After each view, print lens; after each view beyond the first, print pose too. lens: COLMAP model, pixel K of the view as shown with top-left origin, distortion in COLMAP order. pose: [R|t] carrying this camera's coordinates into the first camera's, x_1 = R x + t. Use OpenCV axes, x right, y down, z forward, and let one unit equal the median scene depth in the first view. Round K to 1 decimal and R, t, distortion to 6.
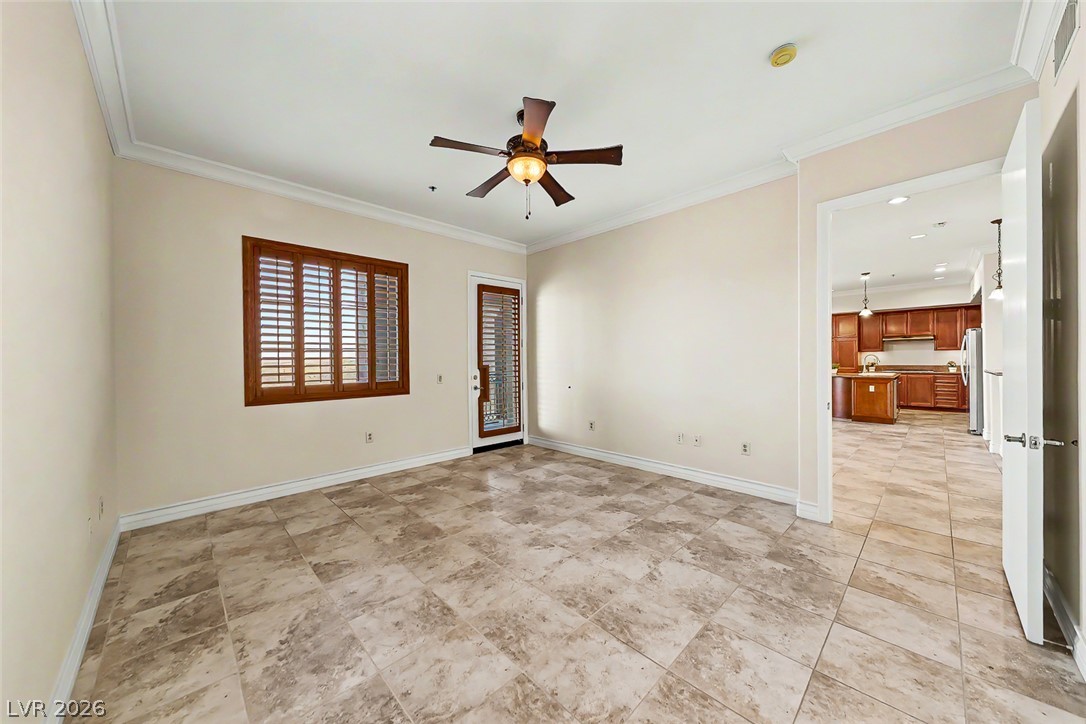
lens RADIAL K [[379.3, 0, 540.0], [0, 379.3, 362.0], [0, 0, 1]] dist [0.000788, -0.000083]
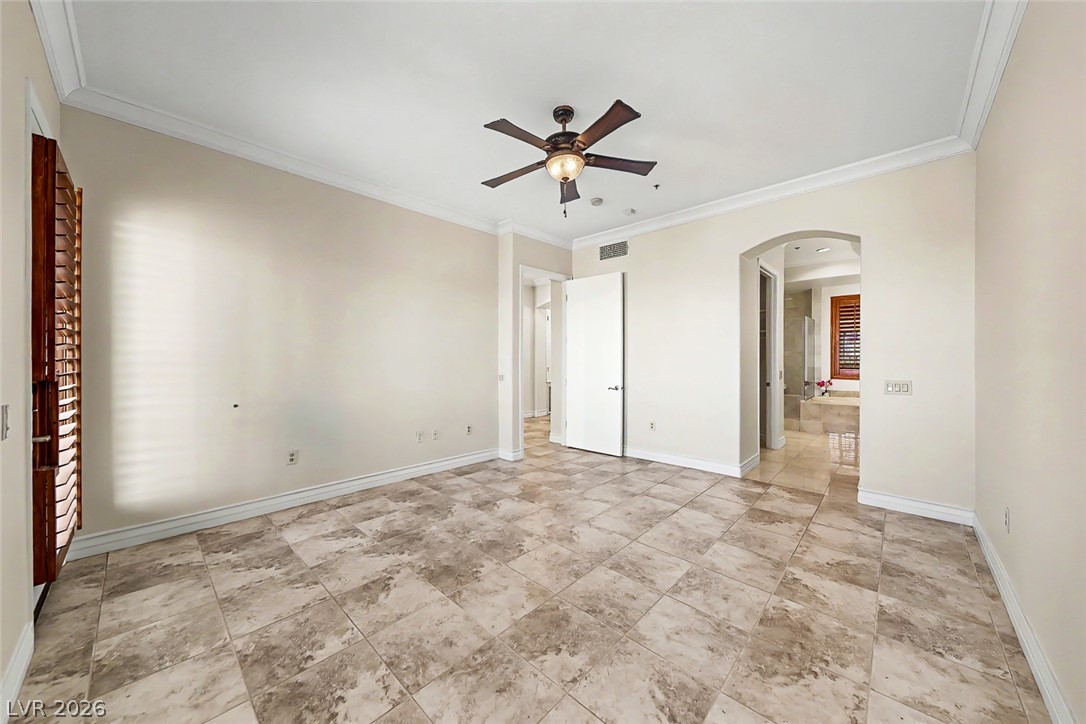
lens RADIAL K [[380.4, 0, 538.1], [0, 380.4, 366.1], [0, 0, 1]] dist [0.001867, 0.000025]
pose [[-0.051911, -0.007646, 0.998622, -0.898800], [0.001240, 0.999969, 0.007721, 0.004826], [-0.998651, 0.001639, -0.051900, 0.993918]]
